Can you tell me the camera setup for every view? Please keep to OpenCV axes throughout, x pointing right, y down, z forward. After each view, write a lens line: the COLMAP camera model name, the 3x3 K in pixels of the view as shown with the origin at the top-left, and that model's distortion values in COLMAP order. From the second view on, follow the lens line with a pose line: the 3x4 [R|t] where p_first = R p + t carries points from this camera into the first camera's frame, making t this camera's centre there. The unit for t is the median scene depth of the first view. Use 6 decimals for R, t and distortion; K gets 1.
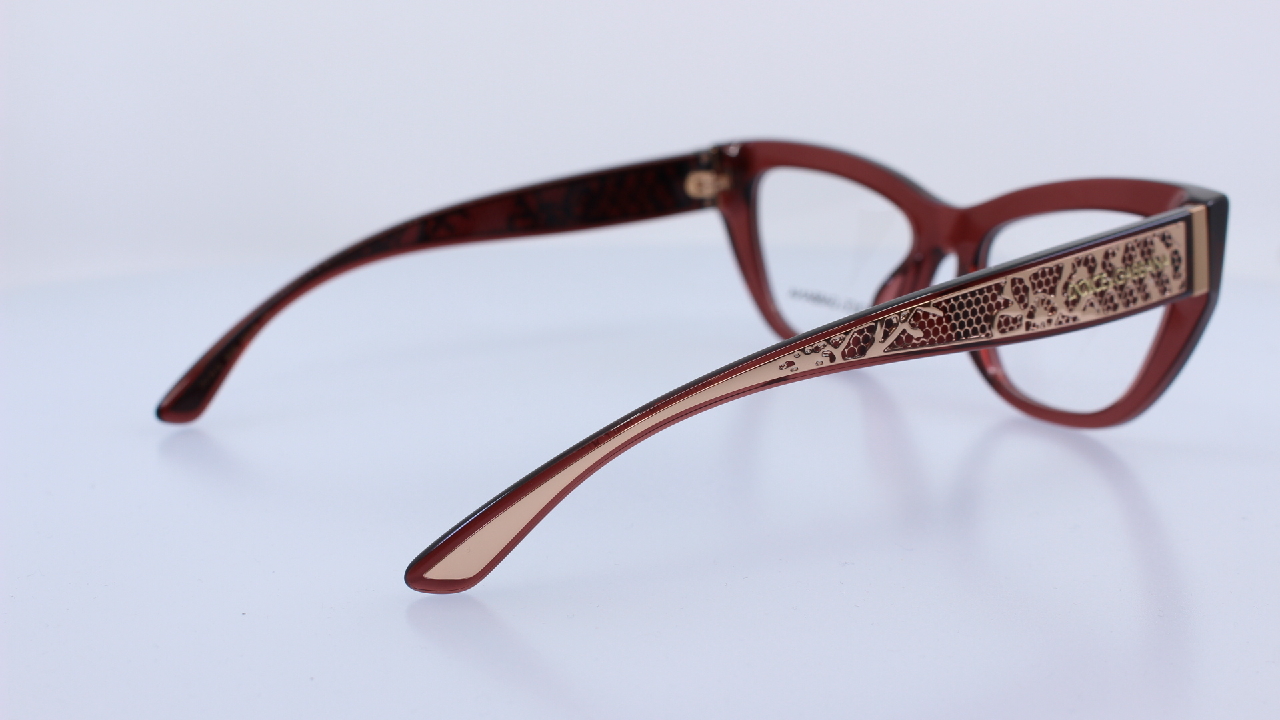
lens RADIAL K [[1689.7, 0, 640.0], [0, 1689.7, 360.0], [0, 0, 1]] dist [-0.079281, 0.050856]
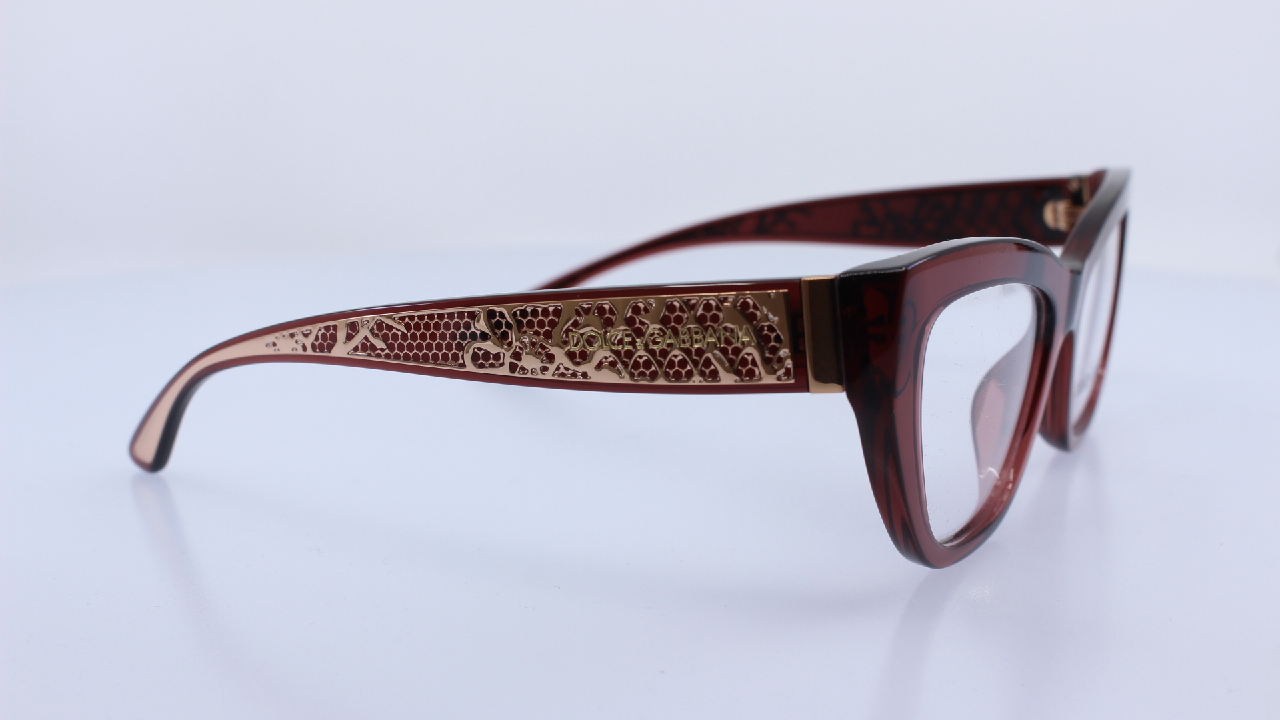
lens RADIAL K [[1689.7, 0, 640.0], [0, 1689.7, 360.0], [0, 0, 1]] dist [-0.079281, 0.050856]
pose [[0.500441, 0.184733, -0.845832, 1.040073], [-0.177846, 0.978071, 0.108390, -0.135593], [0.847307, 0.096185, 0.522321, 0.598981]]
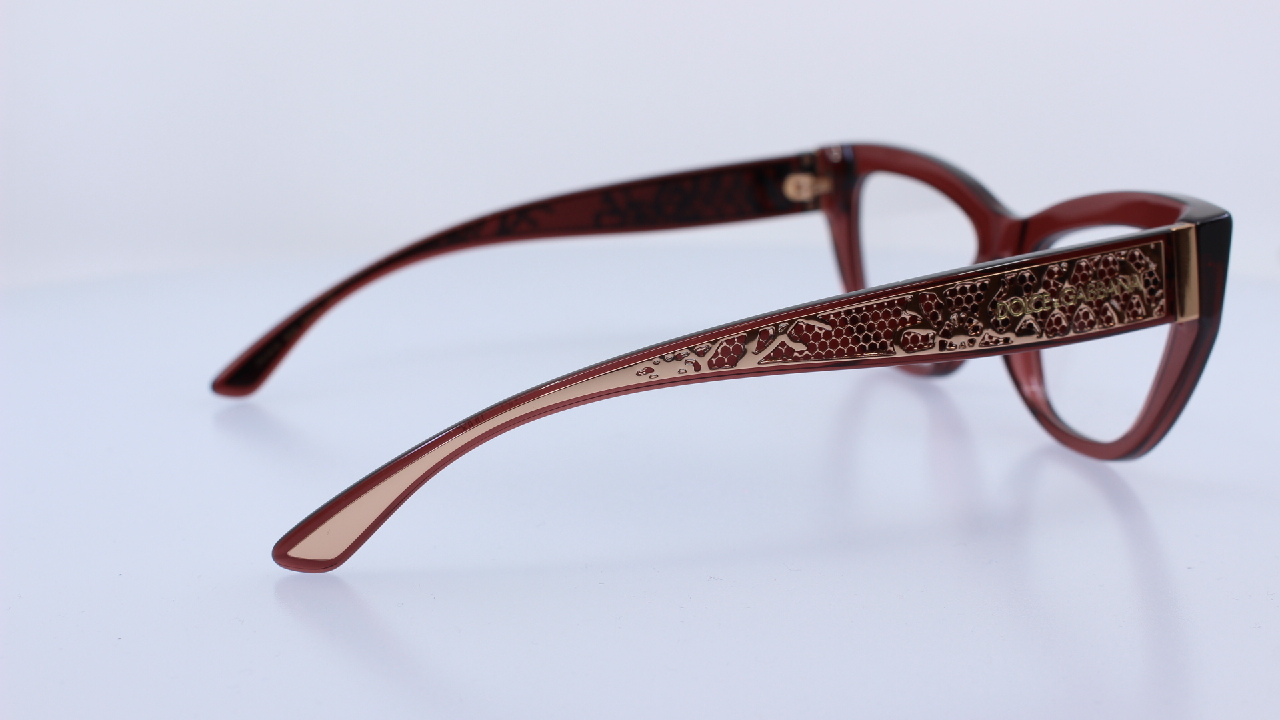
lens RADIAL K [[1689.7, 0, 640.0], [0, 1689.7, 360.0], [0, 0, 1]] dist [-0.079281, 0.050856]
pose [[0.966659, 0.053866, -0.250338, 0.309197], [-0.053312, 0.998537, 0.008998, -0.011606], [0.250456, 0.004648, 0.968117, 0.041656]]
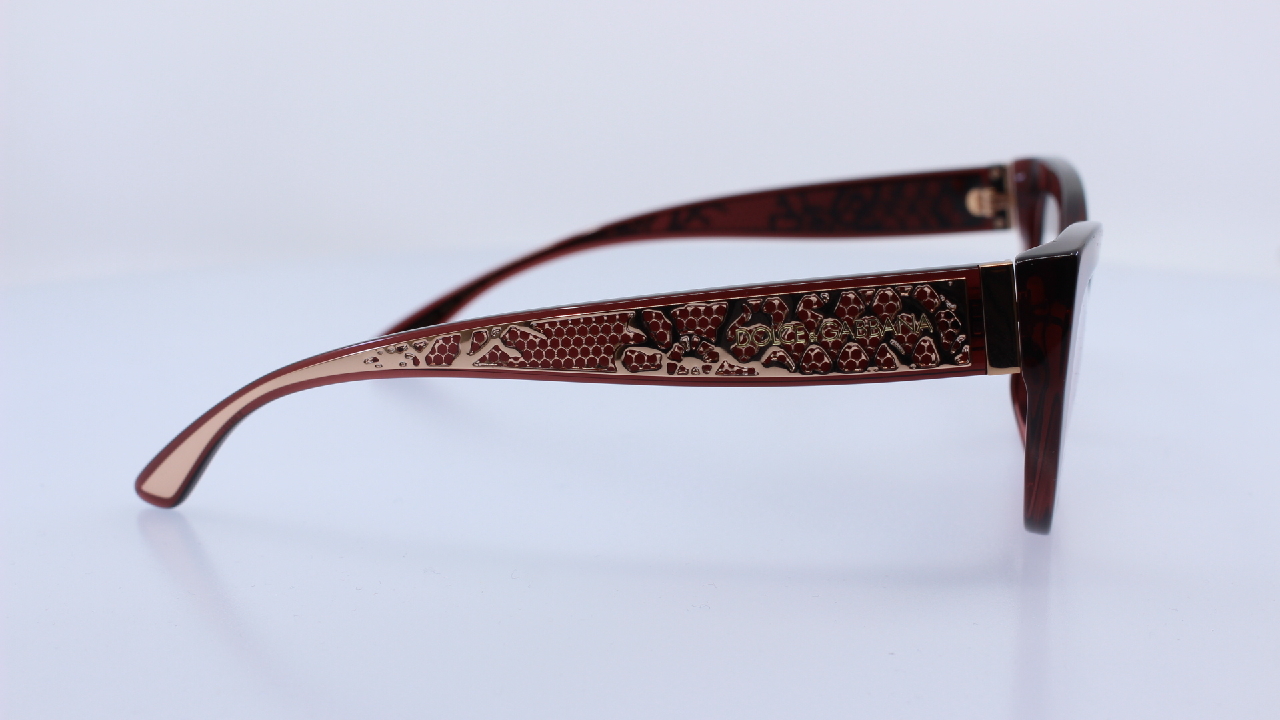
lens RADIAL K [[1689.7, 0, 640.0], [0, 1689.7, 360.0], [0, 0, 1]] dist [-0.079281, 0.050856]
pose [[0.710688, 0.149658, -0.687404, 0.846504], [-0.145295, 0.987269, 0.064726, -0.081315], [0.688340, 0.053876, 0.723385, 0.348805]]
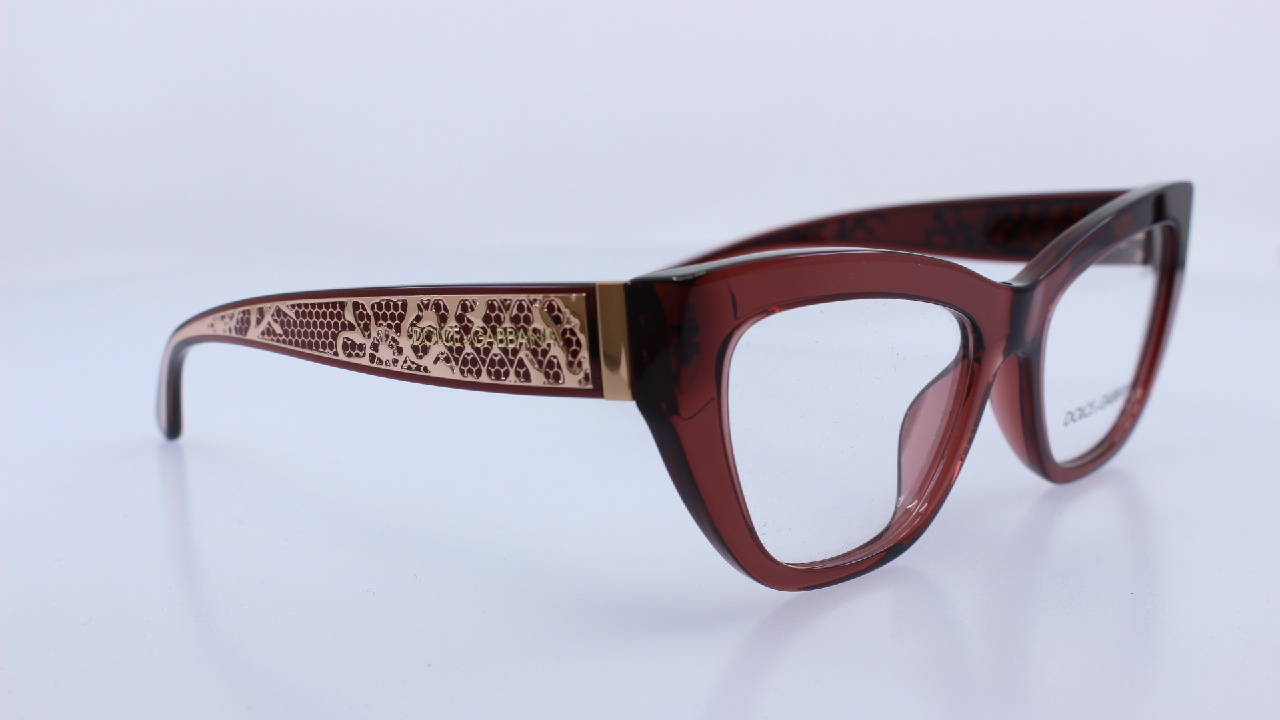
lens RADIAL K [[1689.7, 0, 640.0], [0, 1689.7, 360.0], [0, 0, 1]] dist [-0.079281, 0.050856]
pose [[0.258838, 0.206382, -0.943615, 1.158733], [-0.196479, 0.967733, 0.157762, -0.196857], [0.945727, 0.144566, 0.291036, 0.885901]]
